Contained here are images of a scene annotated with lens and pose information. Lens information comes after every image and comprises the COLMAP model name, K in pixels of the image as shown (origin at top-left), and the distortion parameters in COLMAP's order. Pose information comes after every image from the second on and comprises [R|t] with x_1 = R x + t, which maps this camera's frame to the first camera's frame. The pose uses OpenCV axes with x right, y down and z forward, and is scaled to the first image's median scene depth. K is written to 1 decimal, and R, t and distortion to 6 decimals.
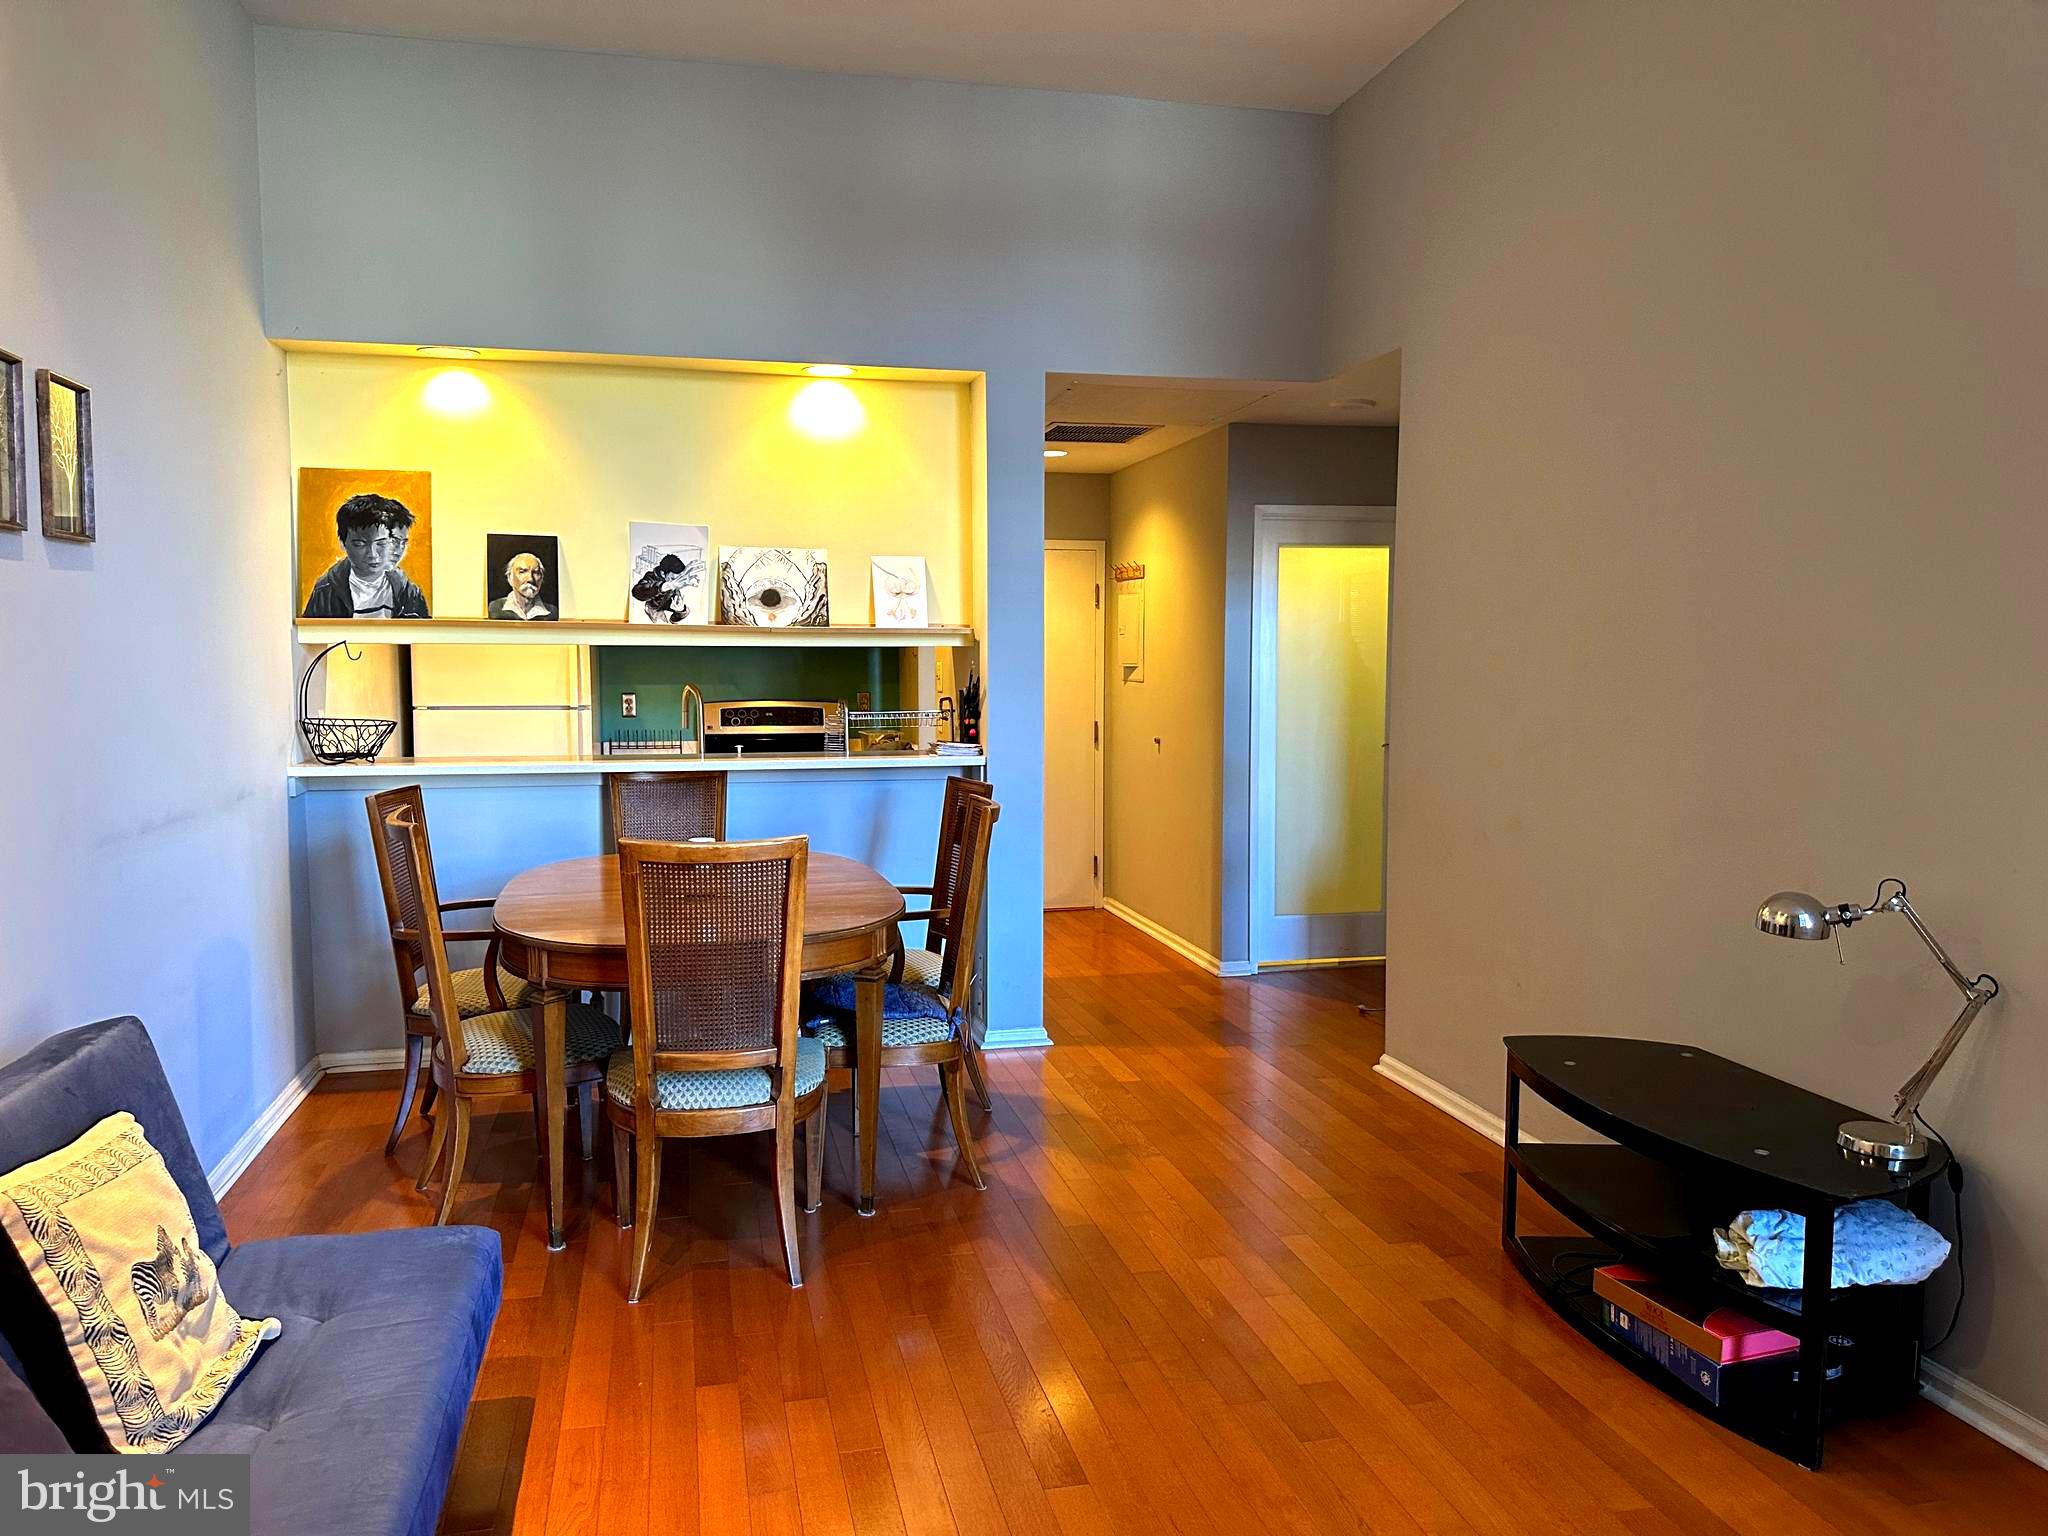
lens RADIAL K [[1437.5, 0, 1024.0], [0, 1437.5, 768.0], [0, 0, 1]] dist [0.079401, -0.103262]
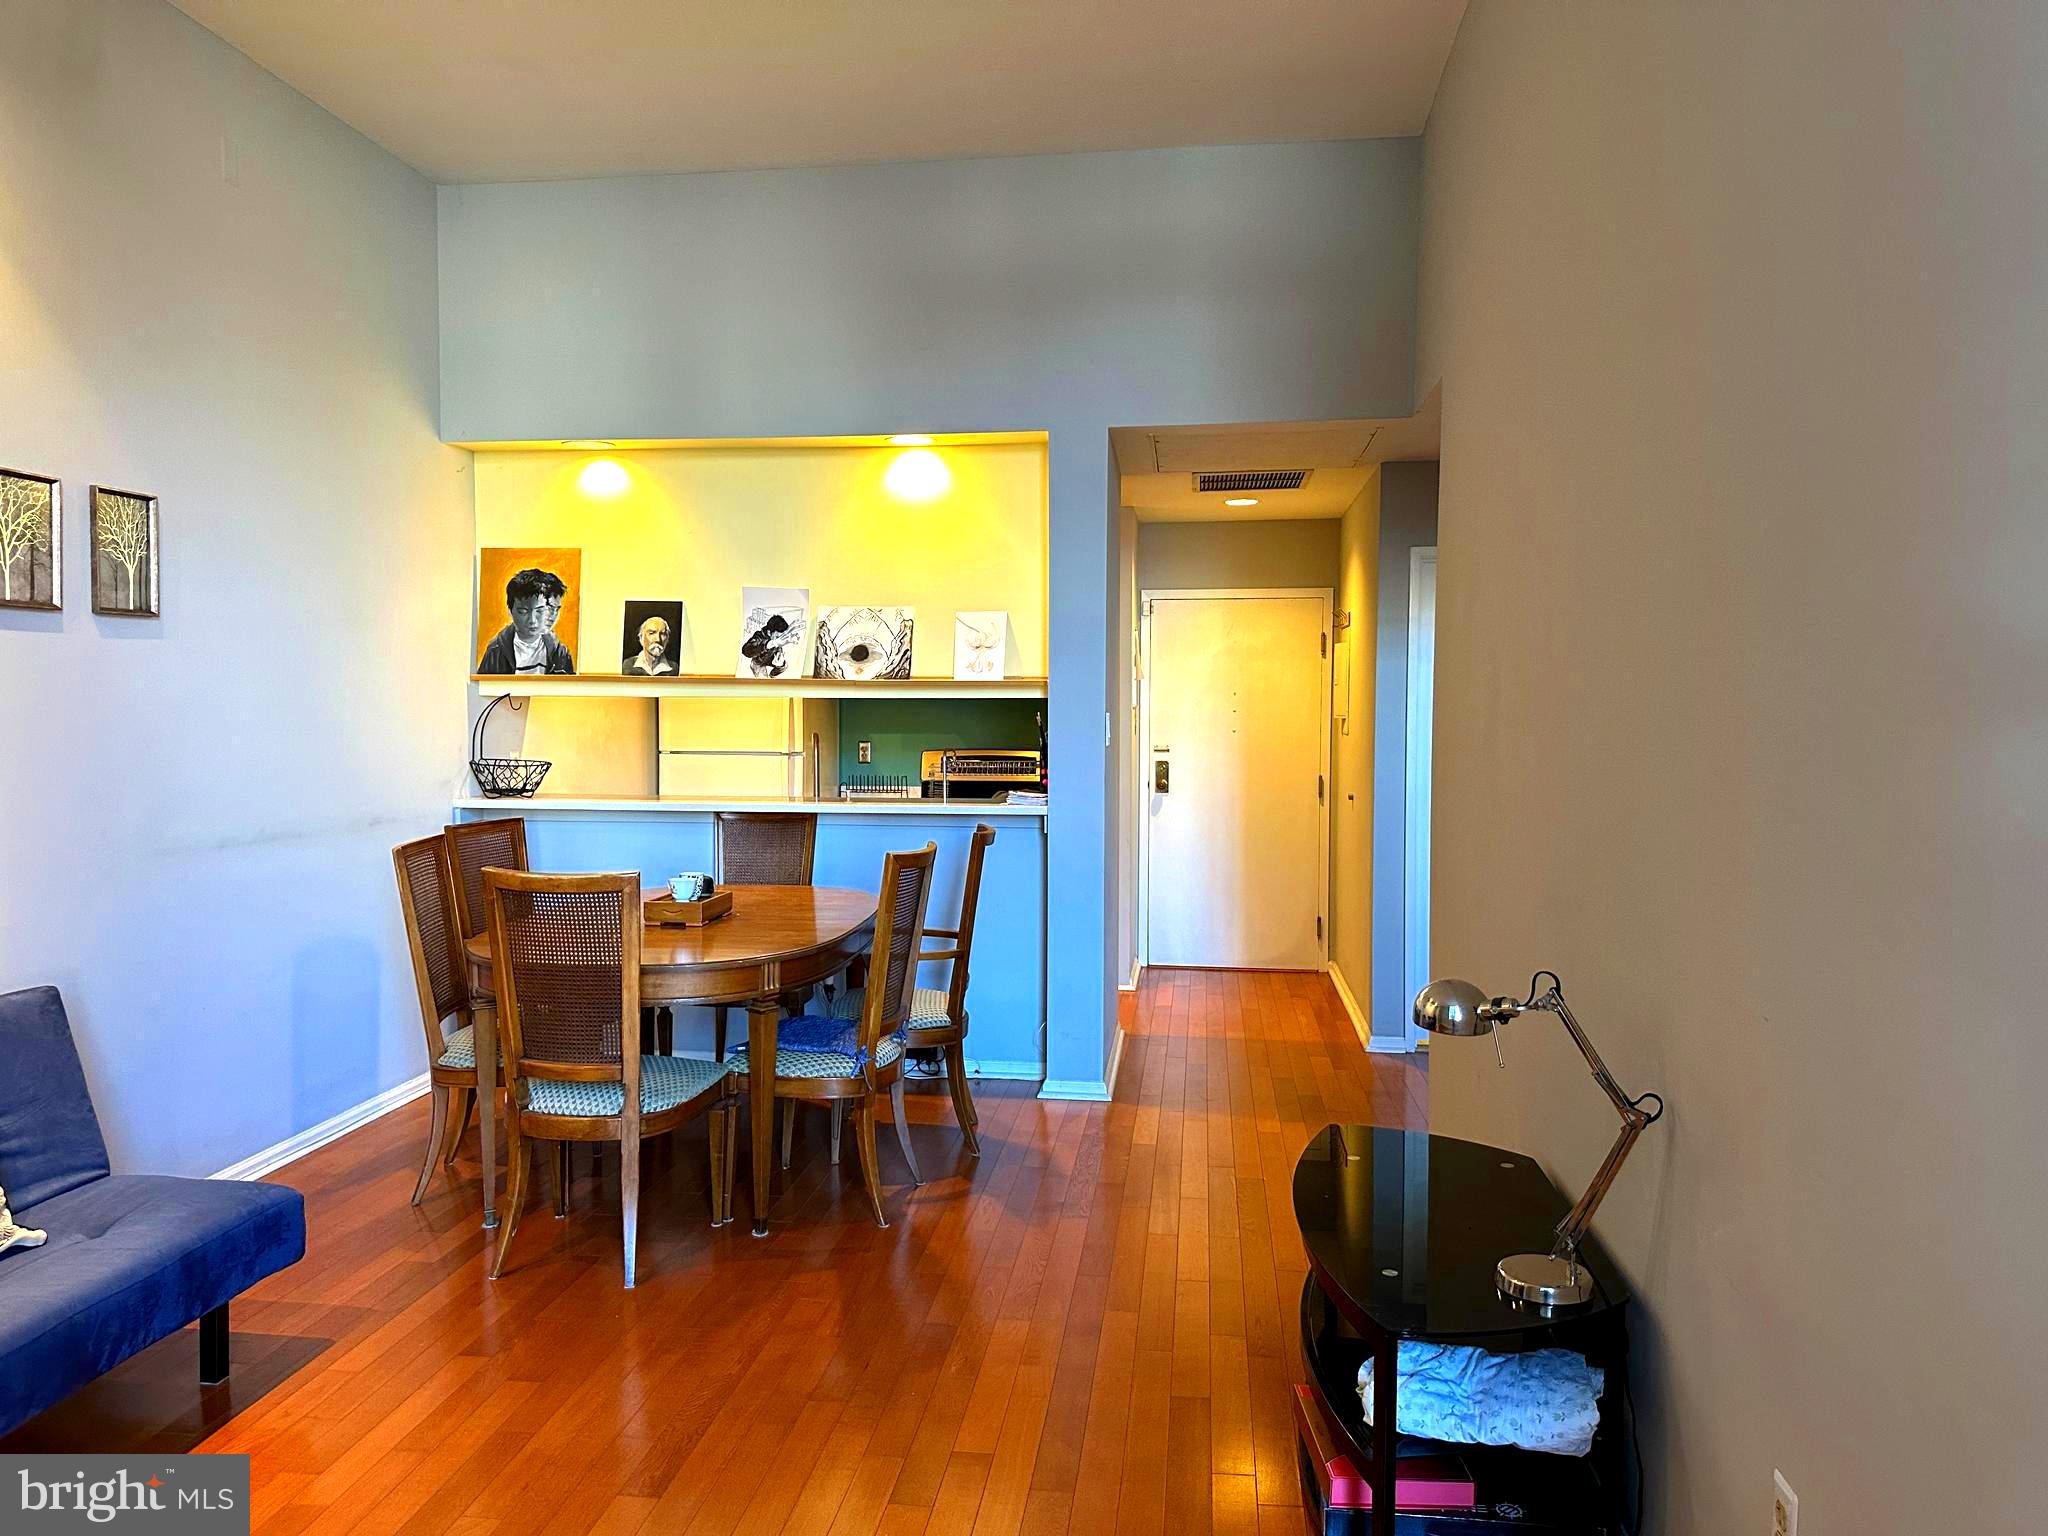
lens RADIAL K [[1437.6, 0, 1024.0], [0, 1437.6, 768.0], [0, 0, 1]] dist [0.147382, -0.277841]
pose [[0.935763, 0.017513, -0.352194, 0.327890], [-0.029708, 0.999131, -0.029250, -0.005050], [0.351375, 0.037834, 0.935470, 0.044173]]
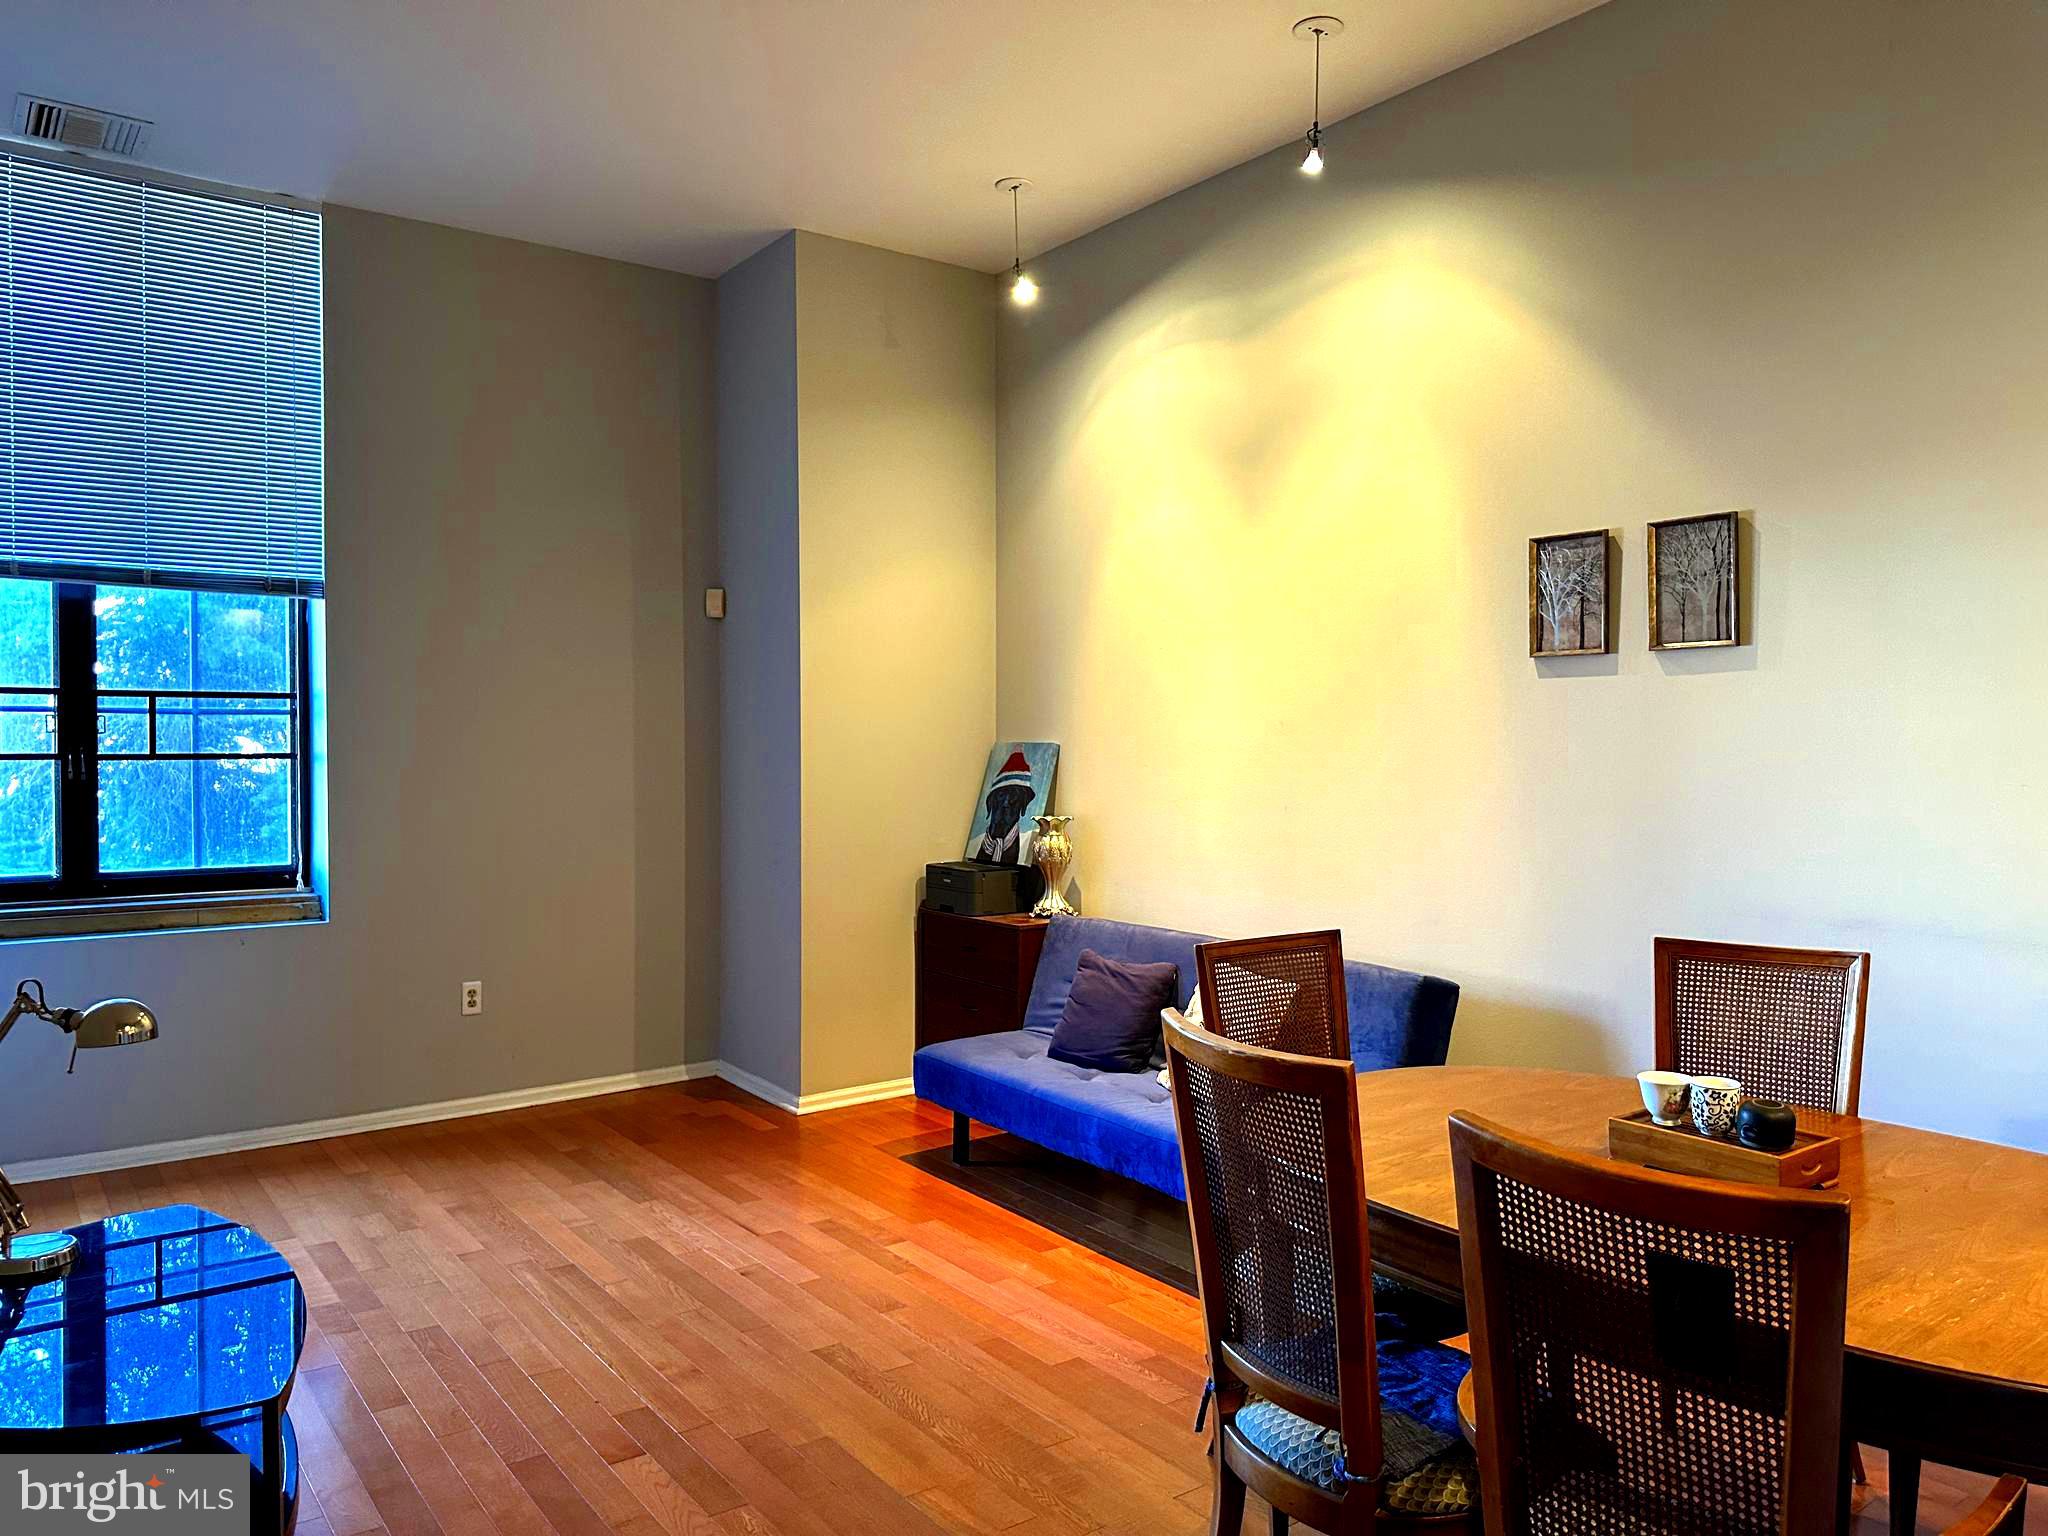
lens RADIAL K [[1437.6, 0, 1024.0], [0, 1437.6, 768.0], [0, 0, 1]] dist [0.147382, -0.277841]
pose [[-0.921280, 0.008663, -0.388803, 0.200238], [-0.027391, 0.995824, 0.087093, -0.088398], [0.387933, 0.090887, -0.917195, 1.119338]]
